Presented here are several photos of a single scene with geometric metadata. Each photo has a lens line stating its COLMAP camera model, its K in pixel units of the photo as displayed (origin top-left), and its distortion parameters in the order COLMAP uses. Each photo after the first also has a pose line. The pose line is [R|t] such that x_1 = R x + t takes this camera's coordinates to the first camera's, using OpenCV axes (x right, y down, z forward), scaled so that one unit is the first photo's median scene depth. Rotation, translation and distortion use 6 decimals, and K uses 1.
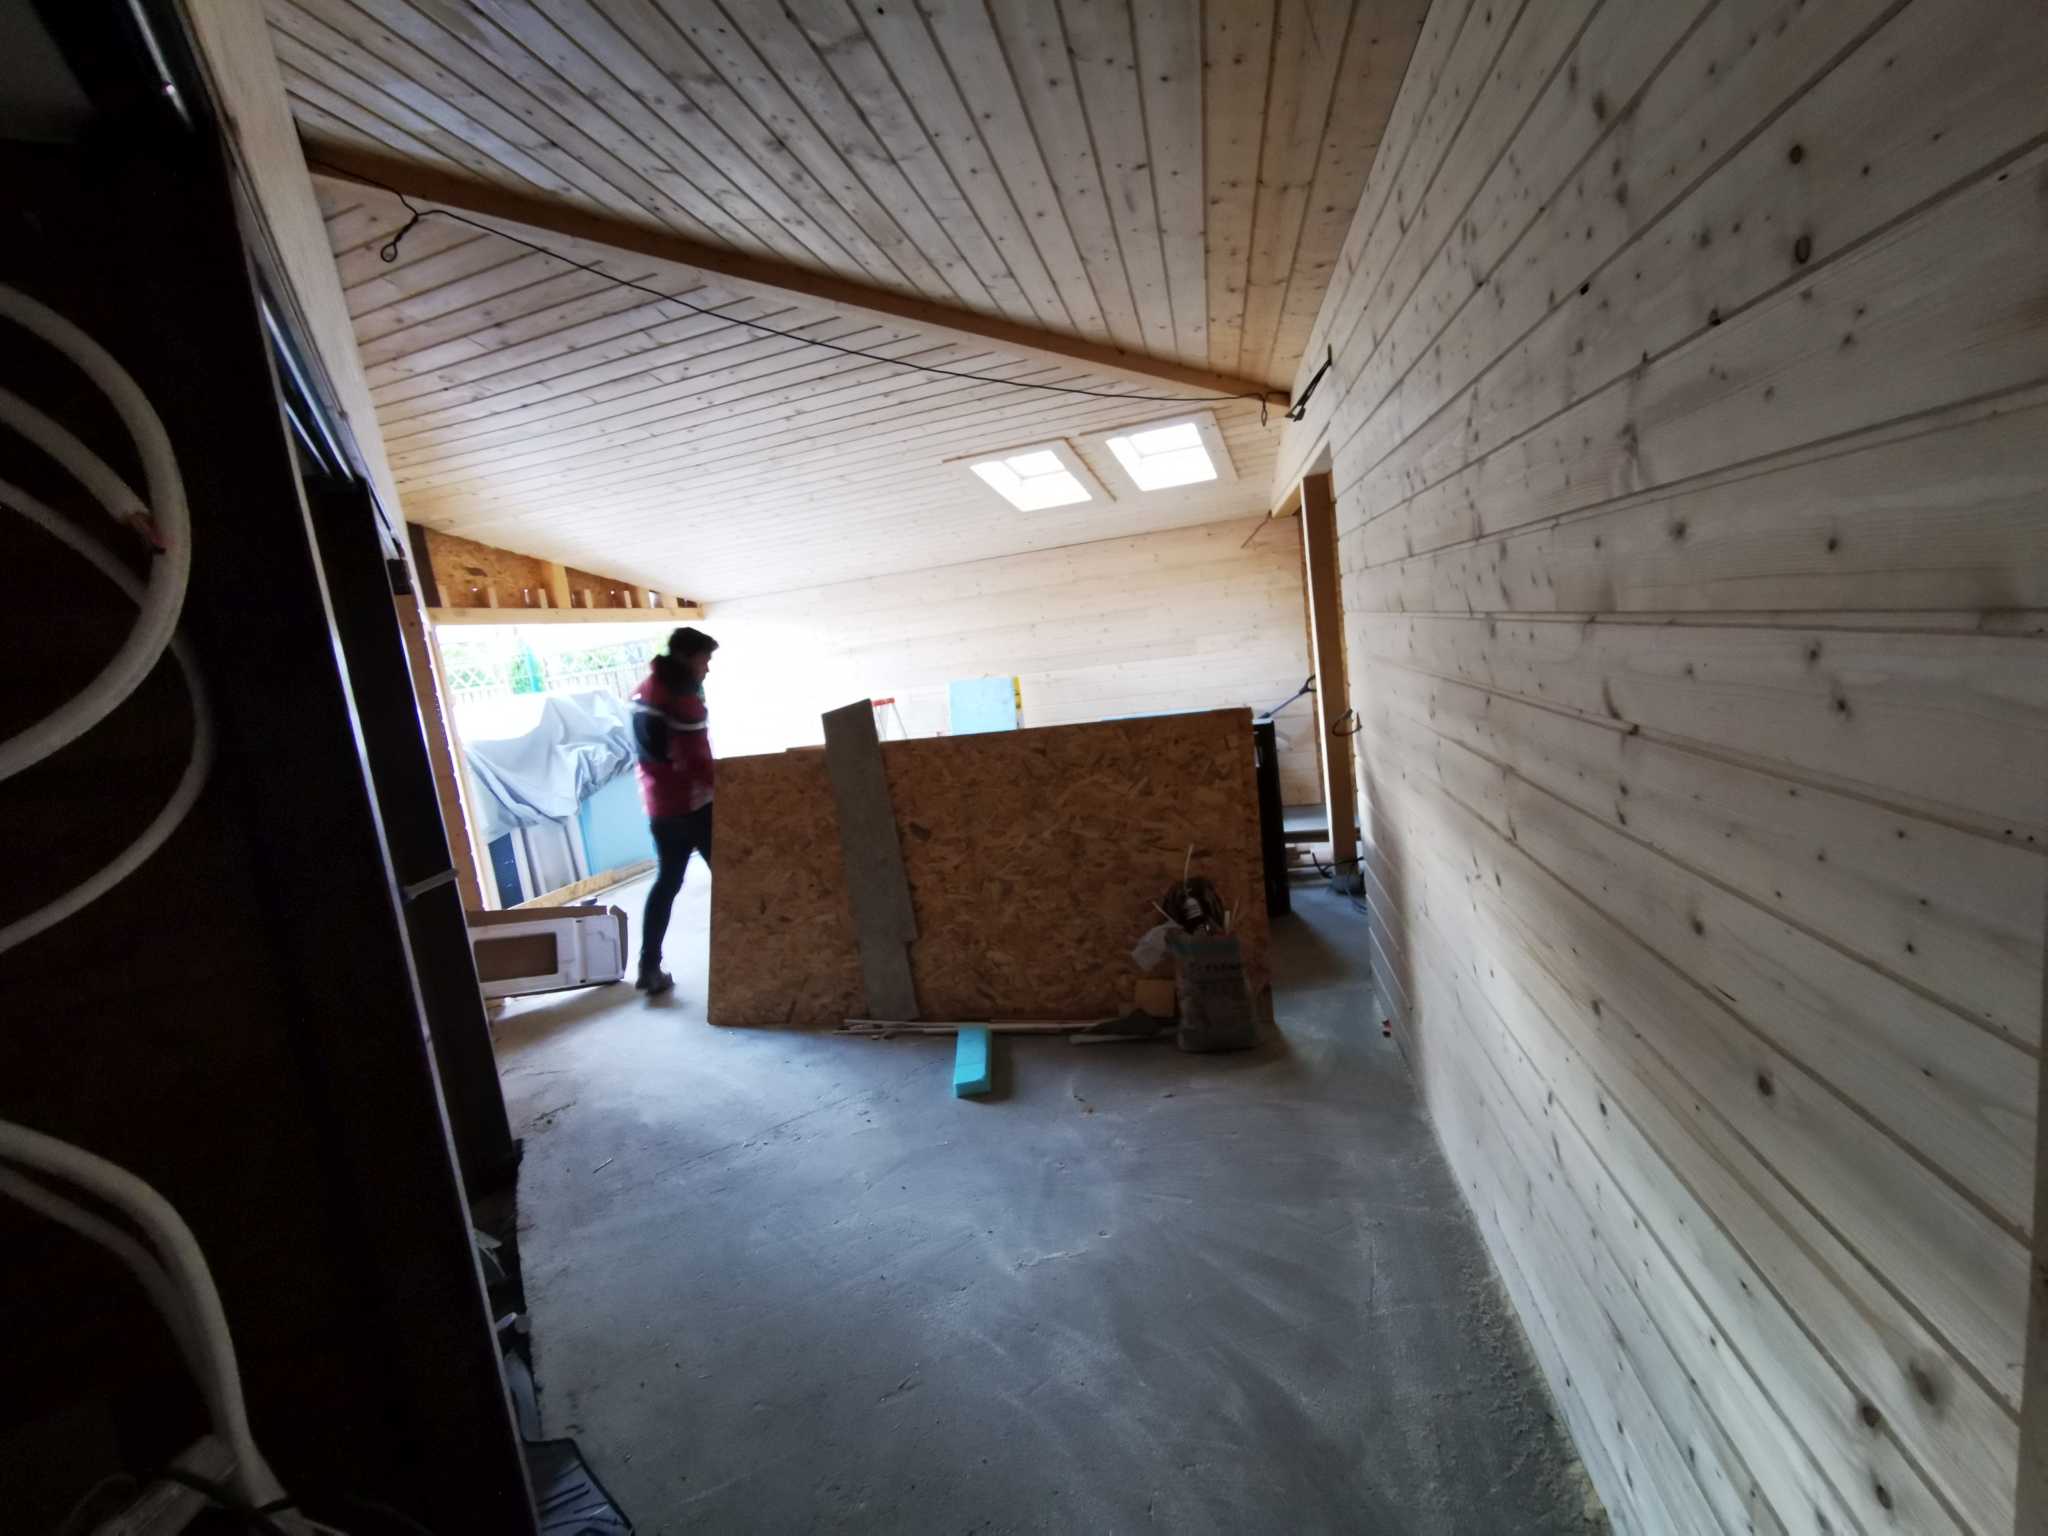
lens RADIAL K [[949.8, 0, 1022.5], [0, 949.8, 757.5], [0, 0, 1]] dist [-0.004852, 0.018593]
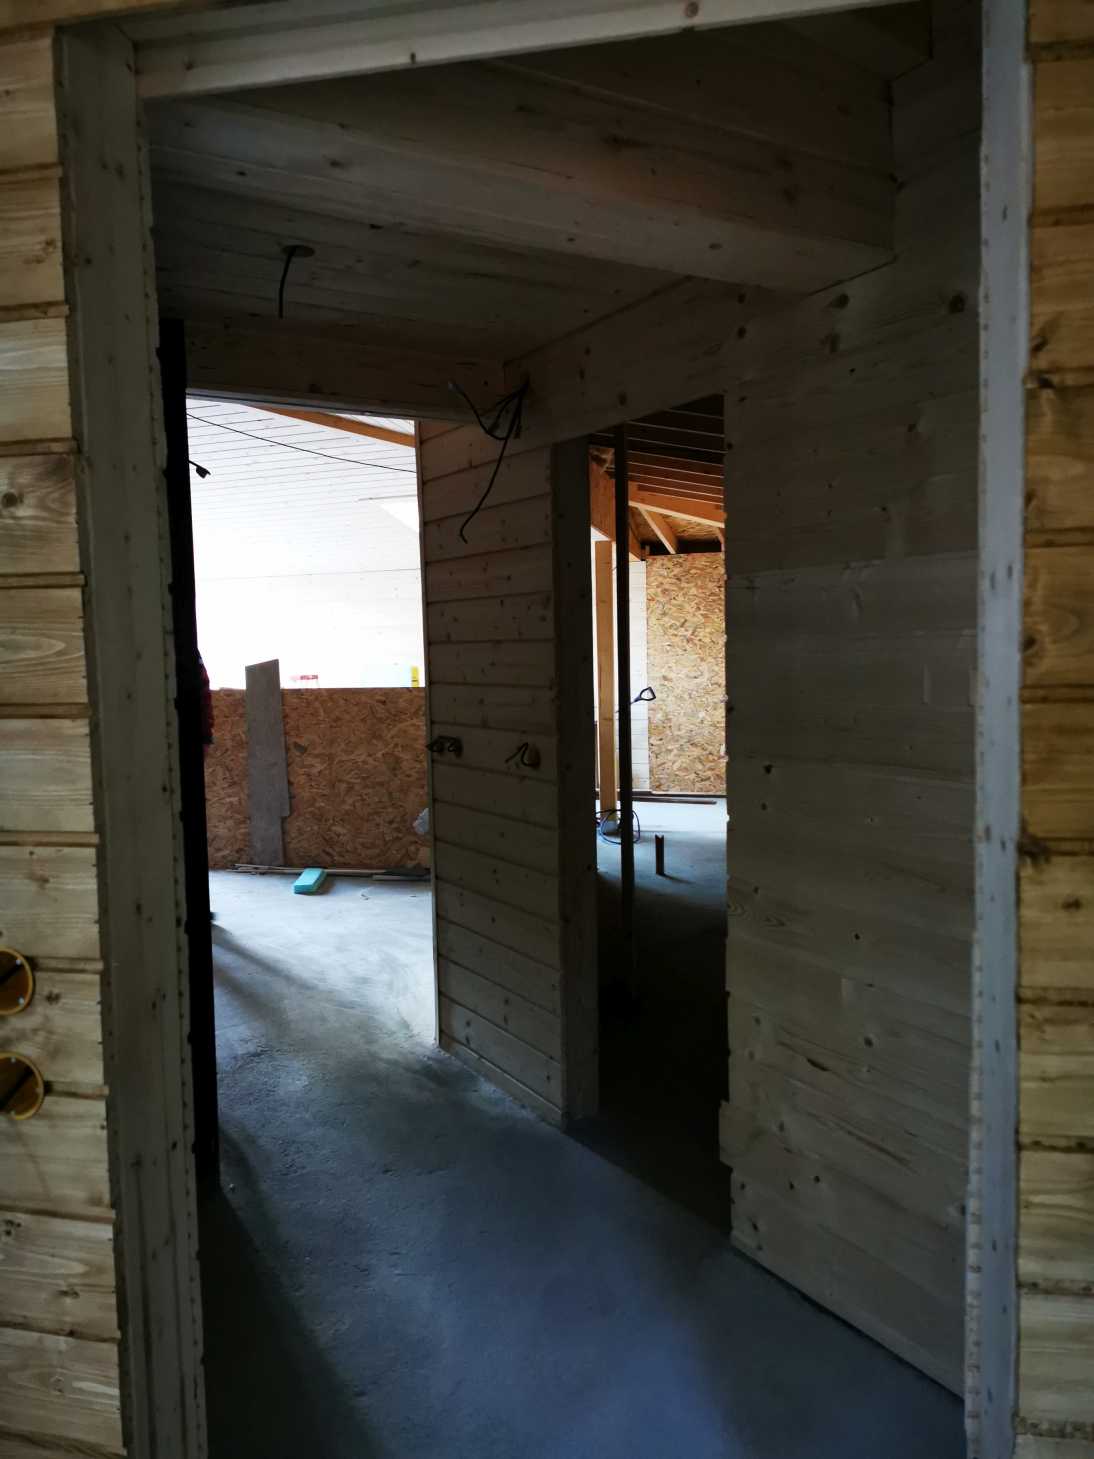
lens RADIAL K [[1148.1, 0, 527.9], [0, 1148.1, 734.8], [0, 0, 1]] dist [0.090426, -0.126343]
pose [[0.995304, 0.095296, -0.016997, 0.290606], [-0.096147, 0.993595, -0.059377, 0.134099], [0.011230, 0.060733, 0.998091, -0.856634]]
